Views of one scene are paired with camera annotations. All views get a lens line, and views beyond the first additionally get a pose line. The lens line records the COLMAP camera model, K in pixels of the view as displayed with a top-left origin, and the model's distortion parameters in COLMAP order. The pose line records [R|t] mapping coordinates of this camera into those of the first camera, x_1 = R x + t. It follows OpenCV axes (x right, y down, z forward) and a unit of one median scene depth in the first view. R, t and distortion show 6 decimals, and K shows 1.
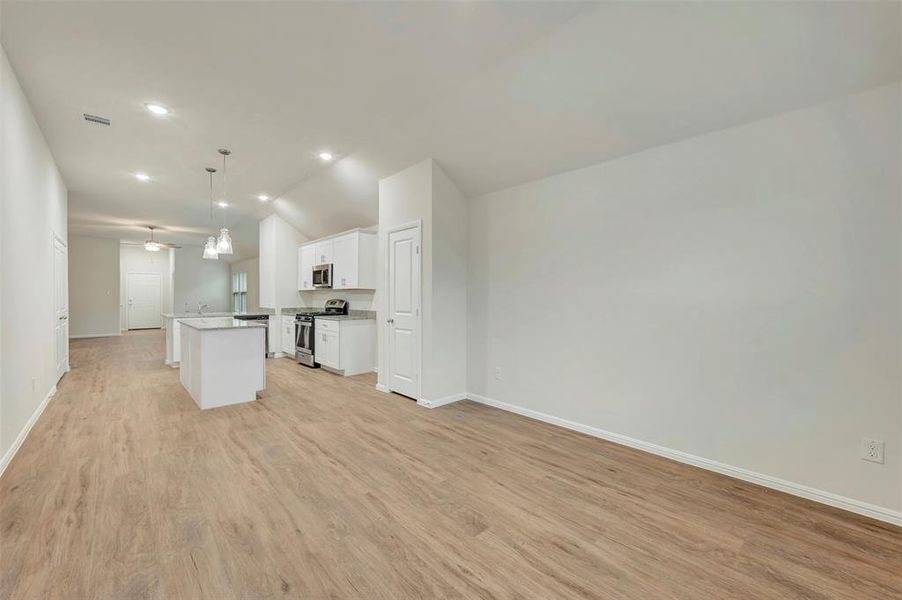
lens RADIAL K [[357.8, 0, 451.1], [0, 357.8, 299.2], [0, 0, 1]] dist [0.000910, -0.000321]
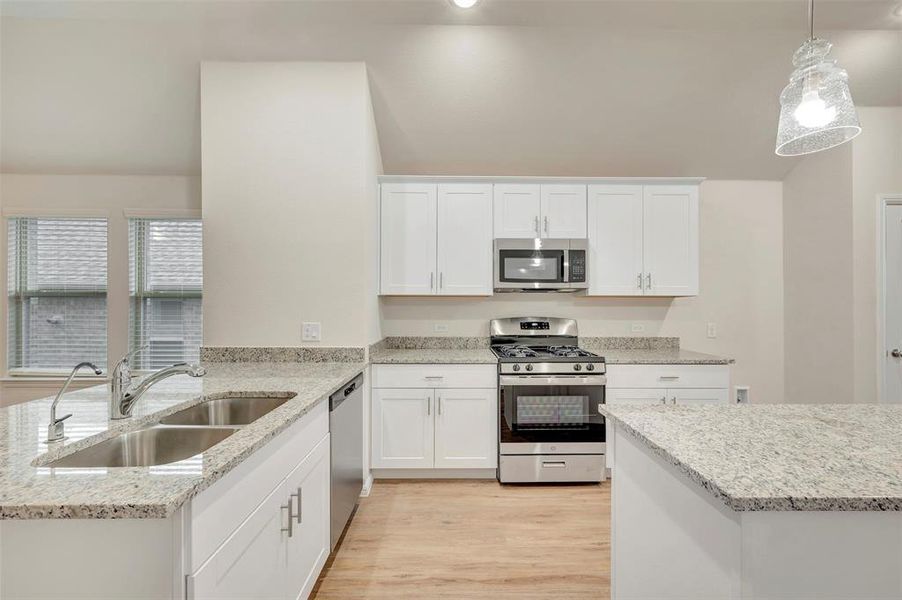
lens RADIAL K [[357.8, 0, 455.6], [0, 357.8, 304.7], [0, 0, 1]] dist [0.000910, -0.000321]
pose [[0.672149, 0.003670, 0.740407, -0.852691], [0.003636, 0.999959, -0.008257, -0.013738], [-0.740407, 0.008242, 0.672108, 0.891814]]
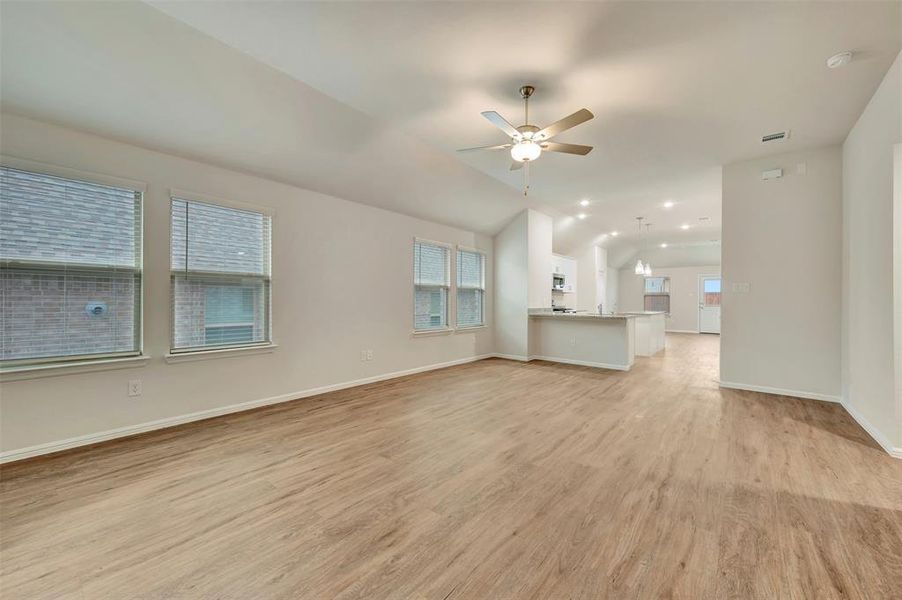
lens RADIAL K [[357.8, 0, 451.8], [0, 357.8, 301.9], [0, 0, 1]] dist [0.000910, -0.000321]
pose [[-0.136050, -0.011452, 0.990636, -1.880095], [-0.002389, 0.999934, 0.011232, -0.003184], [-0.990699, -0.000839, -0.136068, 1.797765]]
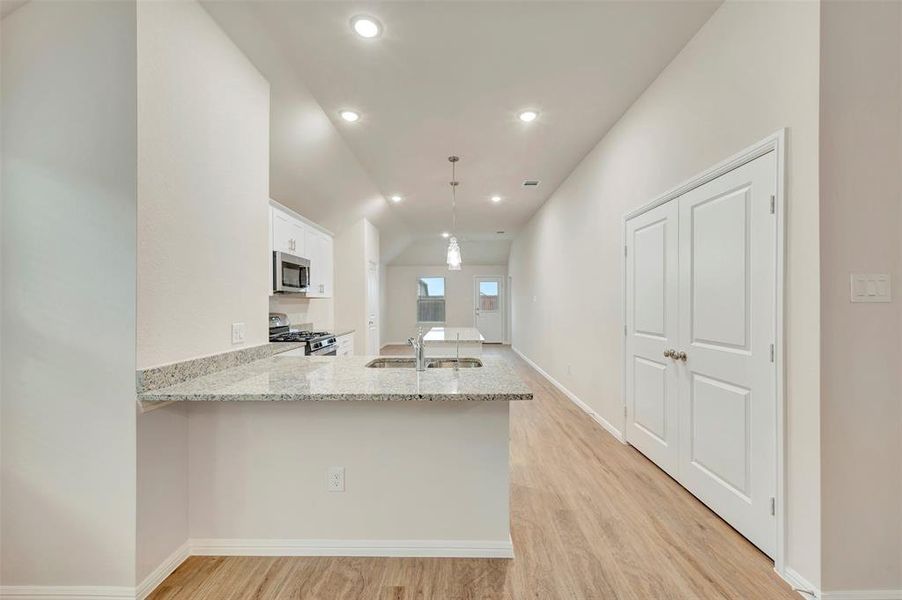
lens RADIAL K [[357.8, 0, 454.8], [0, 357.8, 298.9], [0, 0, 1]] dist [0.000910, -0.000321]
pose [[-0.726169, 0.007142, 0.687479, -1.104170], [0.006843, 0.999972, -0.003160, -0.021282], [-0.687482, 0.002410, -0.726198, 1.418633]]
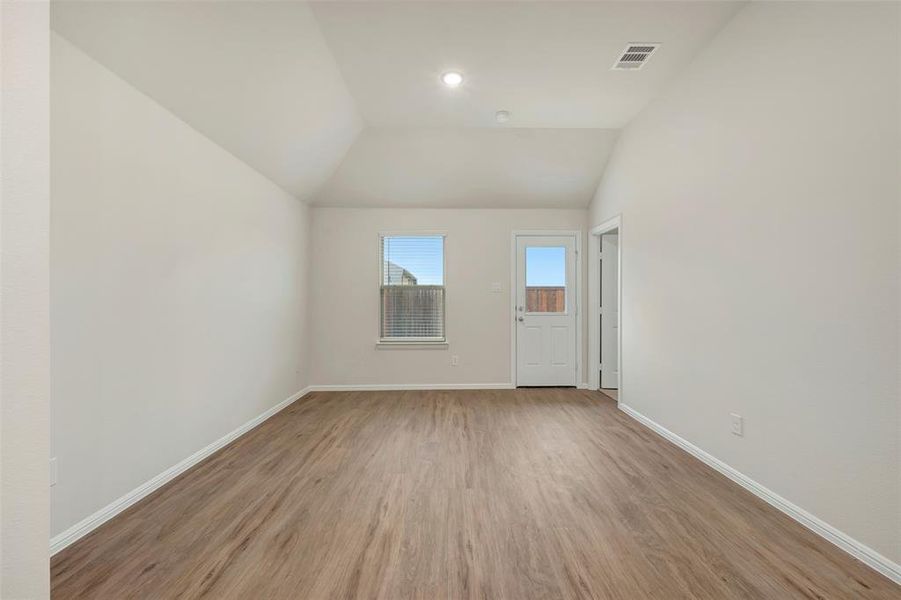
lens RADIAL K [[357.4, 0, 453.0], [0, 357.4, 298.7], [0, 0, 1]] dist [0.000910, -0.000321]
pose [[-0.740590, 0.005787, 0.671932, -0.336423], [0.004567, 0.999983, -0.003580, 0.006378], [-0.671942, 0.000418, -0.740604, 0.679922]]
